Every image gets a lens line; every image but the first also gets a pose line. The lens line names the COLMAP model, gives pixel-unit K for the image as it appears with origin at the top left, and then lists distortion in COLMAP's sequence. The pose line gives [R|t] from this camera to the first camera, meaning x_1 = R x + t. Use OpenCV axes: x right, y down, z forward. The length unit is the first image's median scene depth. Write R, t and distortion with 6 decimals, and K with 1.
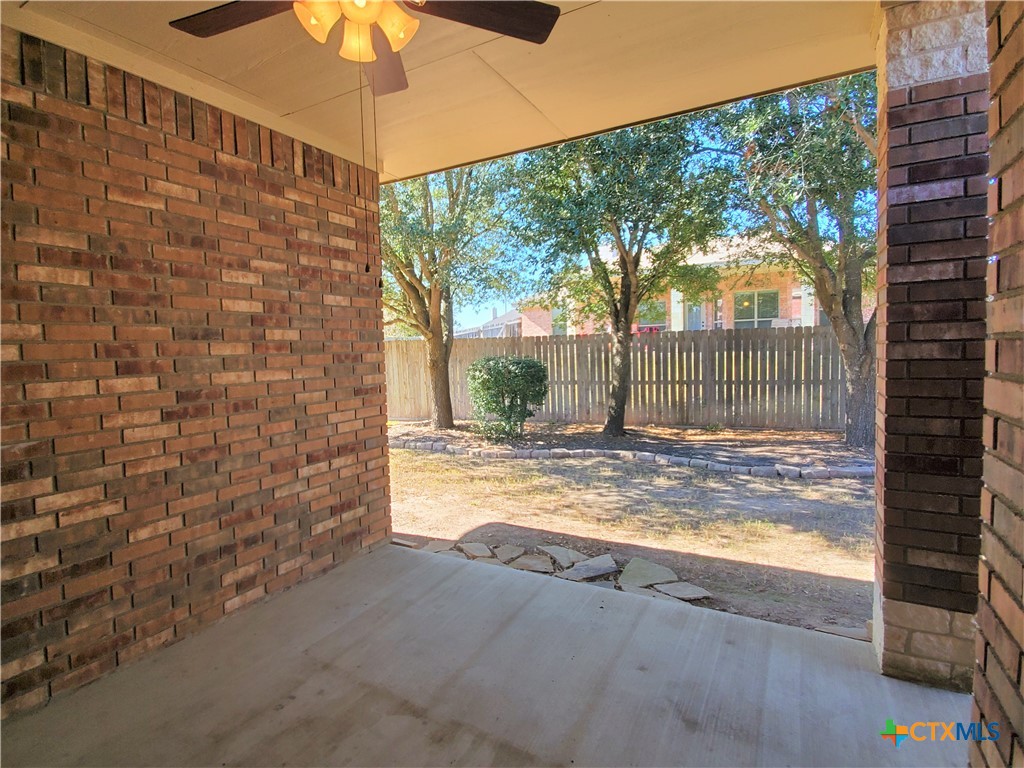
lens RADIAL K [[525.6, 0, 502.6], [0, 525.6, 365.0], [0, 0, 1]] dist [-0.000102, -0.000486]
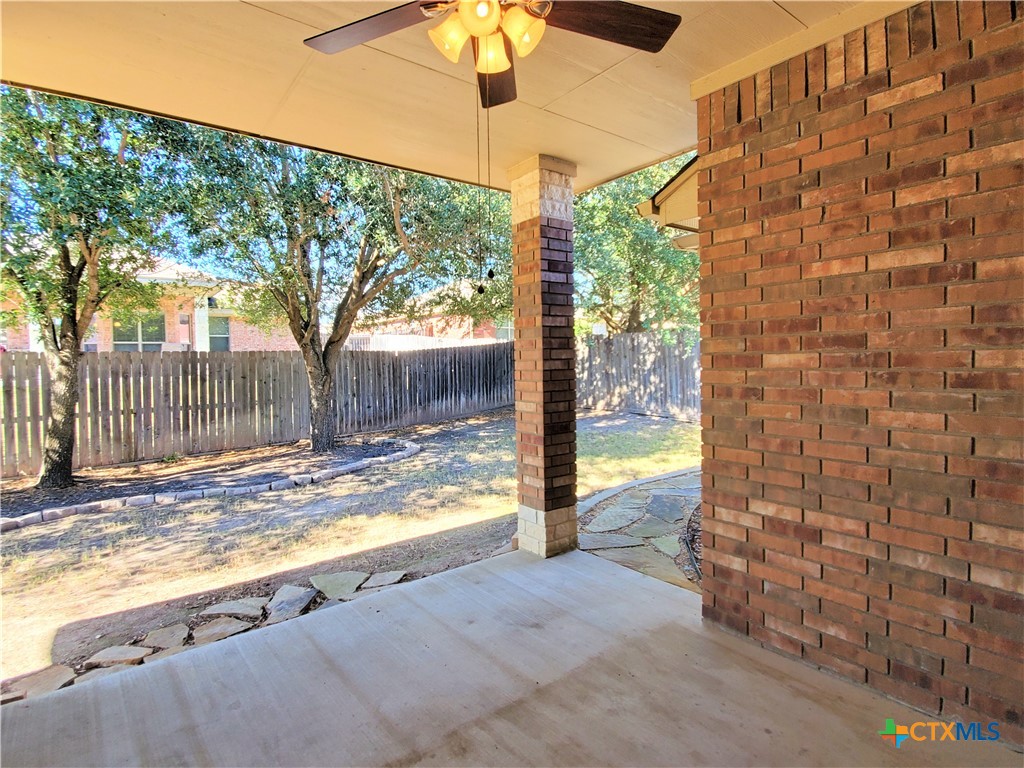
lens RADIAL K [[525.6, 0, 502.6], [0, 525.6, 365.0], [0, 0, 1]] dist [-0.000102, -0.000486]
pose [[0.391706, 0.009245, 0.920044, -0.352978], [0.038620, 0.998903, -0.026479, 0.005498], [-0.919280, 0.045904, 0.390919, 0.178418]]
